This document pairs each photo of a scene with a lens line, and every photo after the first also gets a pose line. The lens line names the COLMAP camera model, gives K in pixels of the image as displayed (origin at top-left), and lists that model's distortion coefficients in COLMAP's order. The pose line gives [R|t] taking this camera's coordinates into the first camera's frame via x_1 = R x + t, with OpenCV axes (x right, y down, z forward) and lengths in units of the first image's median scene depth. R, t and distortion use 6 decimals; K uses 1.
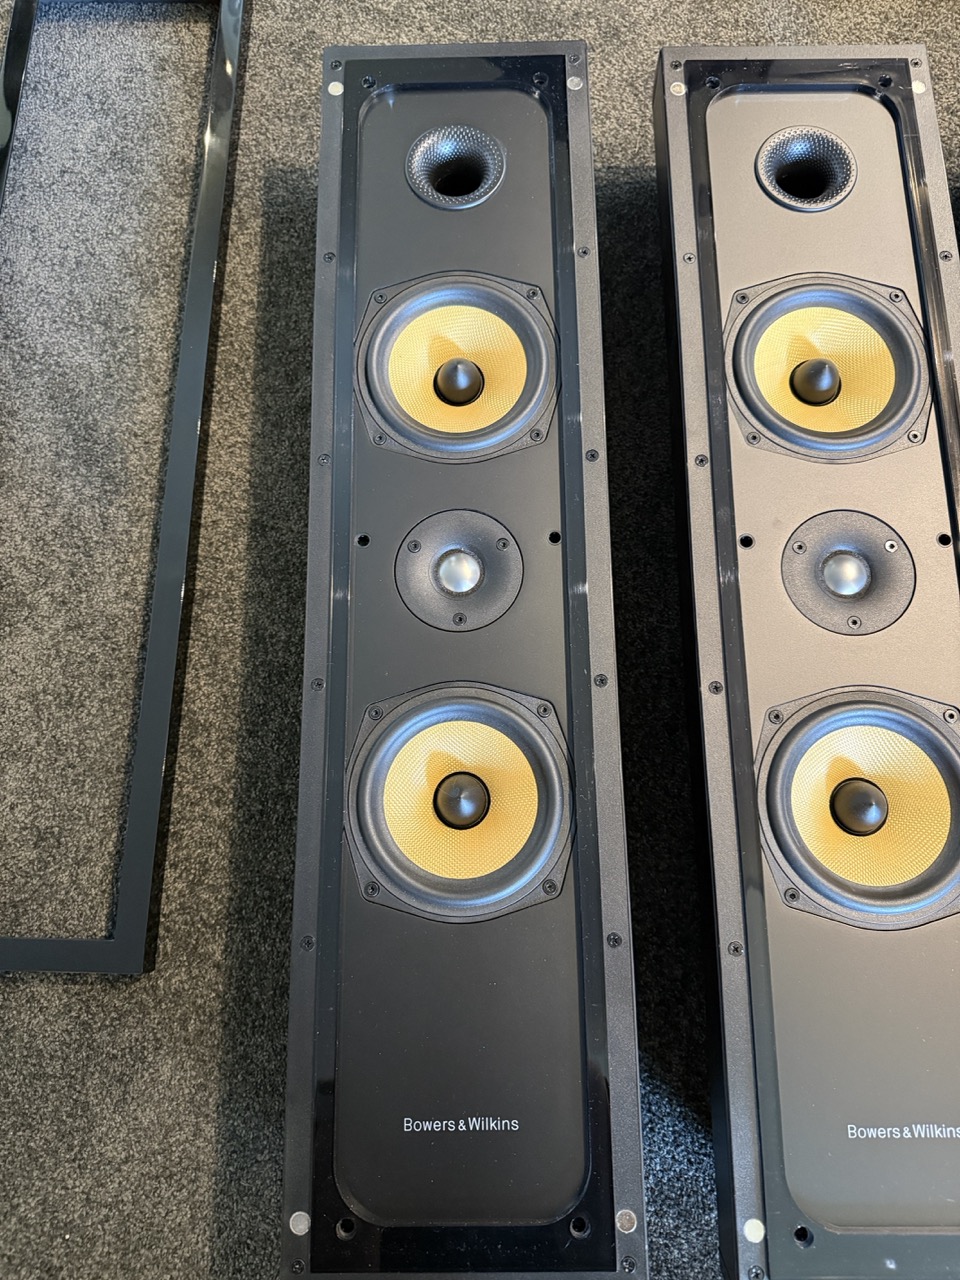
lens RADIAL K [[872.8, 0, 481.1], [0, 872.8, 647.6], [0, 0, 1]] dist [-0.005622, -0.008764]
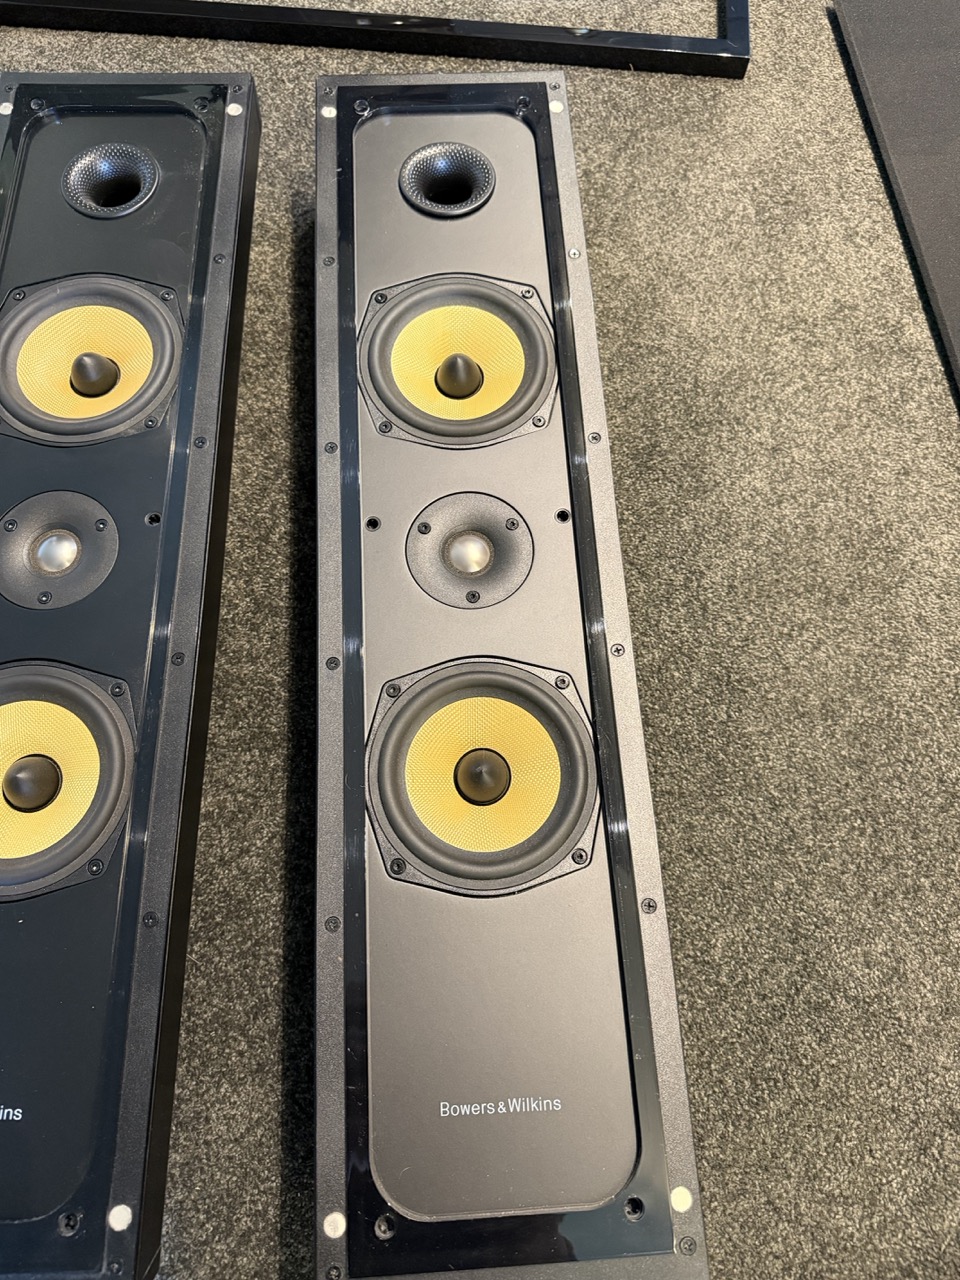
lens RADIAL K [[872.8, 0, 486.3], [0, 872.8, 648.8], [0, 0, 1]] dist [-0.005622, -0.008764]
pose [[0.998952, 0.010258, 0.044605, 1.164475], [-0.006420, 0.996330, -0.085349, 0.104915], [-0.045317, 0.084973, 0.995352, -0.020938]]
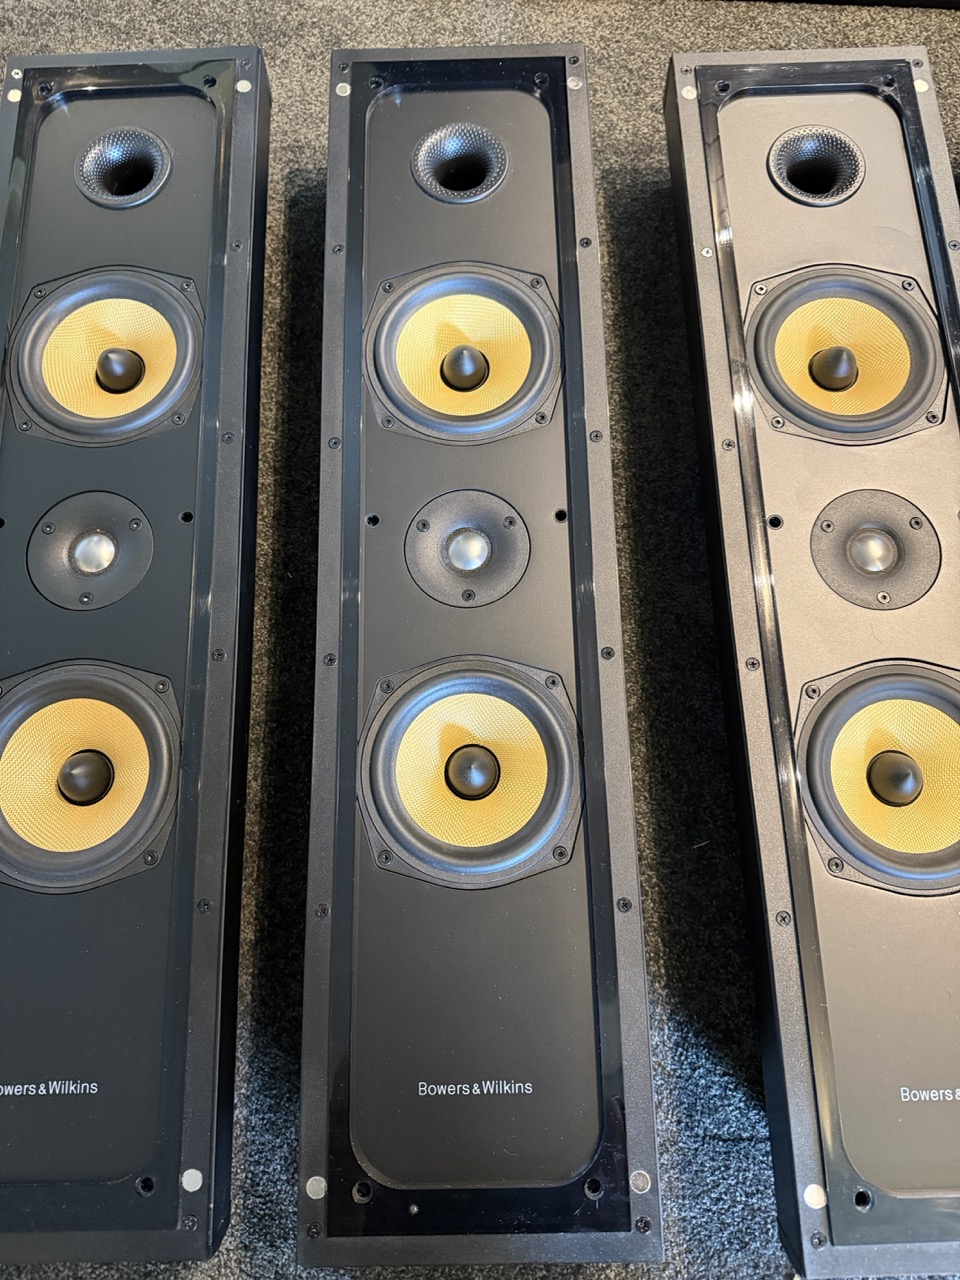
lens RADIAL K [[872.8, 0, 486.0], [0, 872.8, 648.3], [0, 0, 1]] dist [-0.005622, -0.008764]
pose [[0.999783, -0.018320, 0.009899, 0.368946], [0.018533, 0.999588, -0.021916, 0.048566], [-0.009493, 0.022095, 0.999711, -0.023372]]
